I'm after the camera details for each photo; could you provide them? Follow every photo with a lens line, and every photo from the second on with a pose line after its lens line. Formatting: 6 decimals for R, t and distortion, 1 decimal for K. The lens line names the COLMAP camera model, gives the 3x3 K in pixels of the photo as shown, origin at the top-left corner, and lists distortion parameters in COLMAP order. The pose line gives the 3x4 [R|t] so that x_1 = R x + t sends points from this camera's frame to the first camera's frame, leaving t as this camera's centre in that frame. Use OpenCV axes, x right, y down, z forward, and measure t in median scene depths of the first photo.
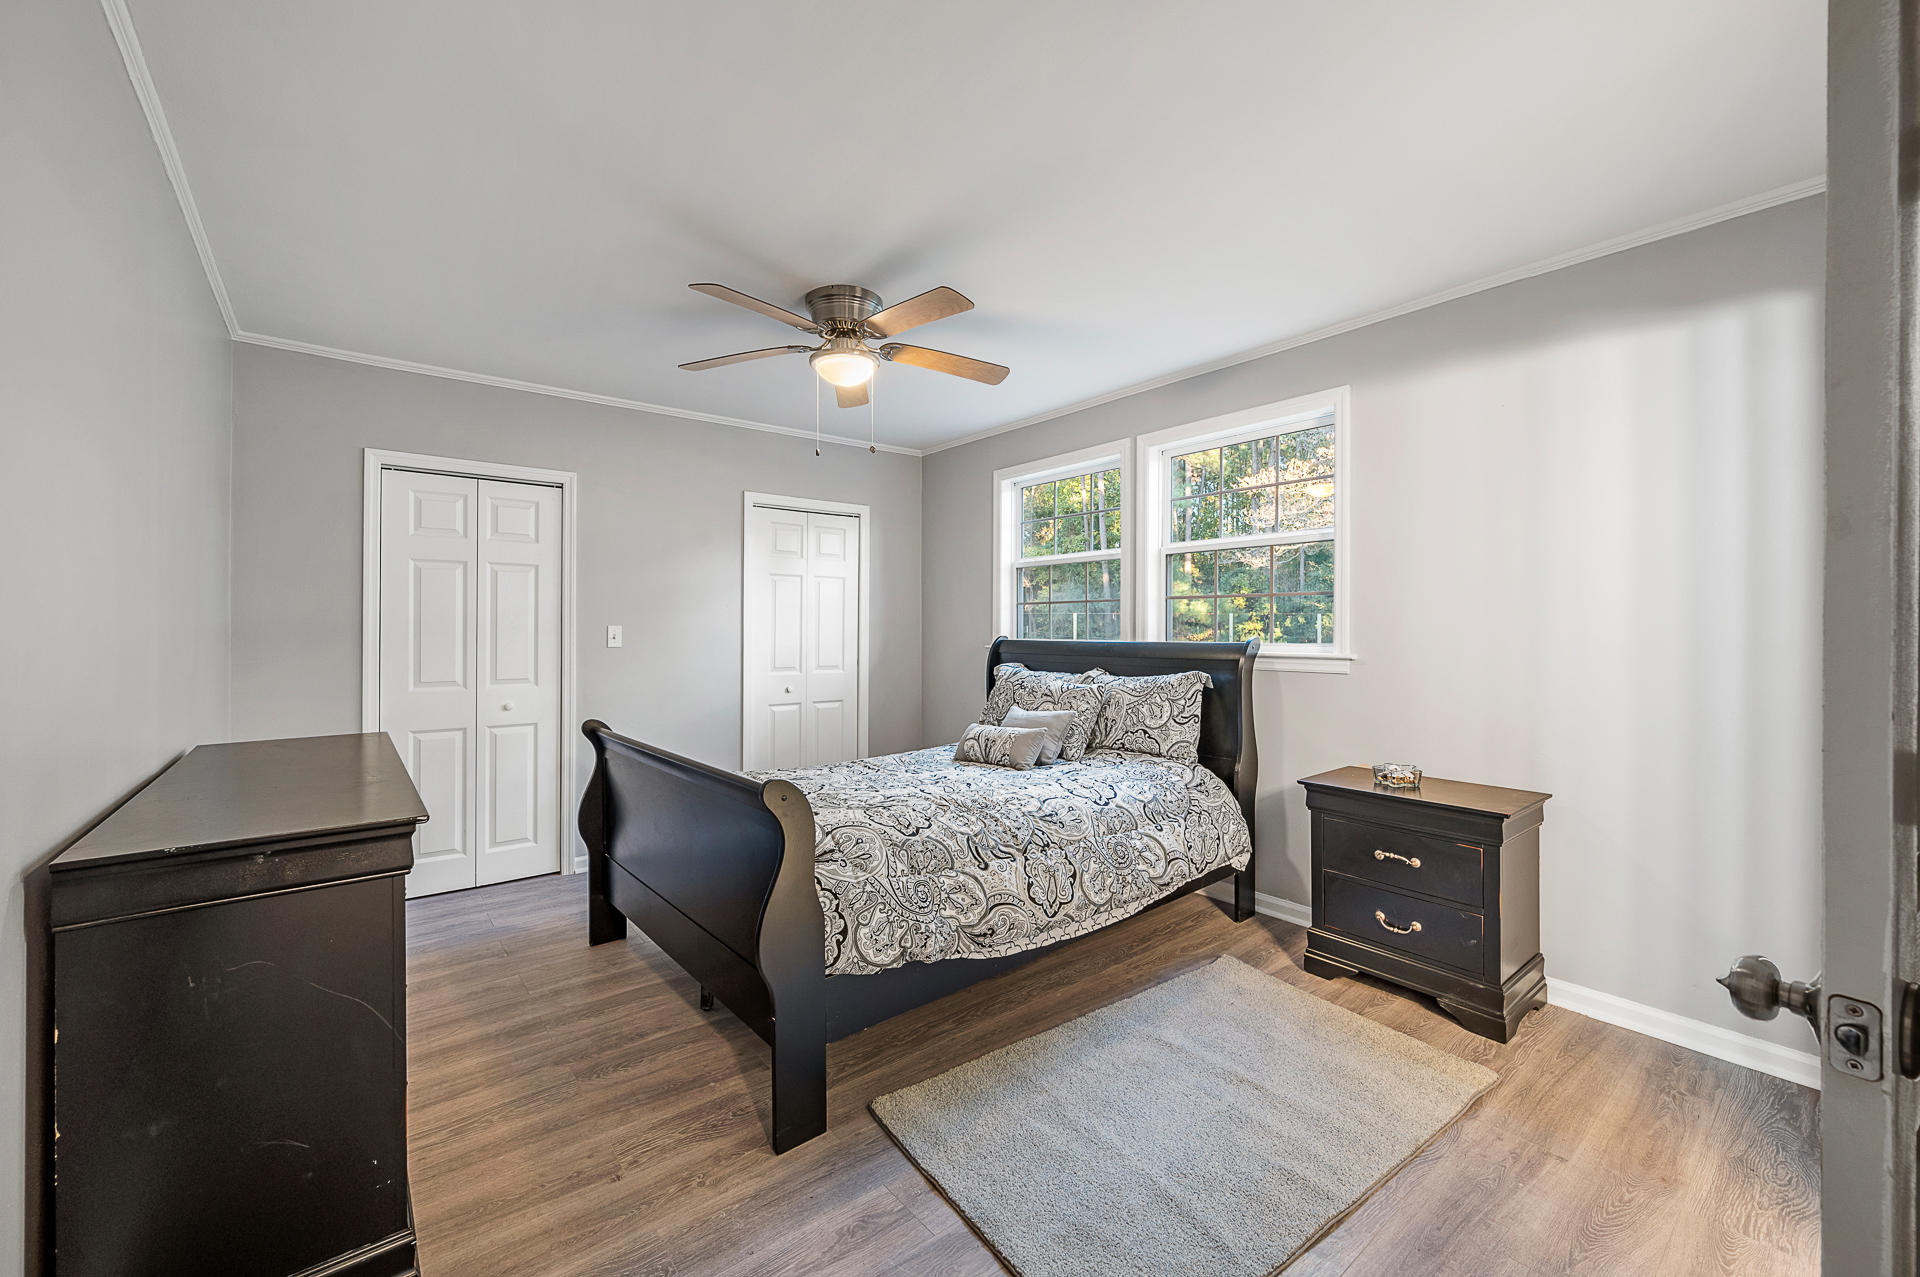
lens RADIAL K [[772.9, 0, 951.2], [0, 772.9, 632.1], [0, 0, 1]] dist [-0.000870, -0.000225]
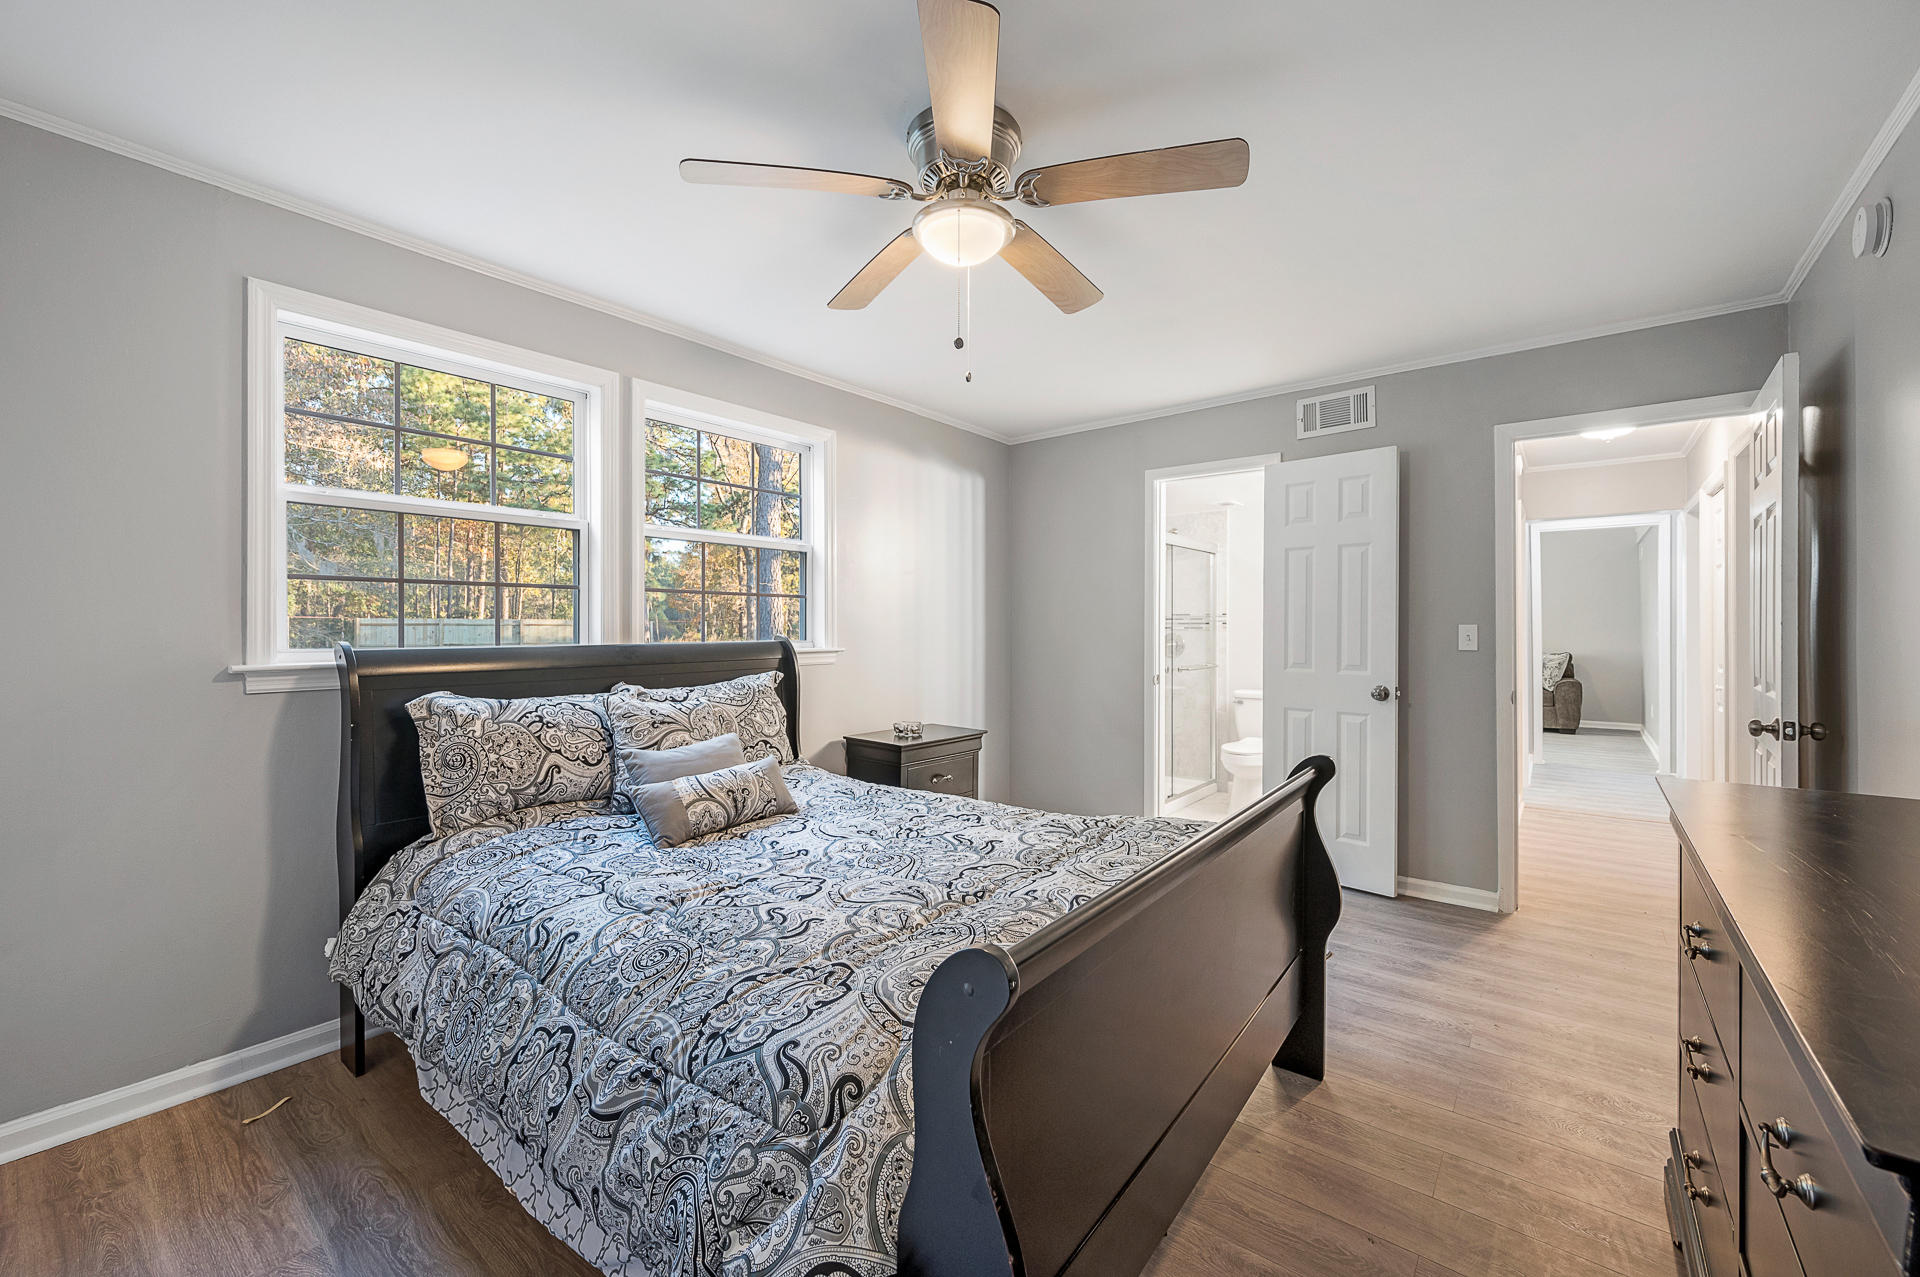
lens RADIAL K [[767.4, 0, 969.3], [0, 767.4, 628.9], [0, 0, 1]] dist [-0.000056, -0.000196]
pose [[-0.225149, -0.001015, 0.974324, -0.649312], [0.001539, 0.999998, 0.001398, -0.003453], [-0.974323, 0.001814, -0.225147, 0.939044]]
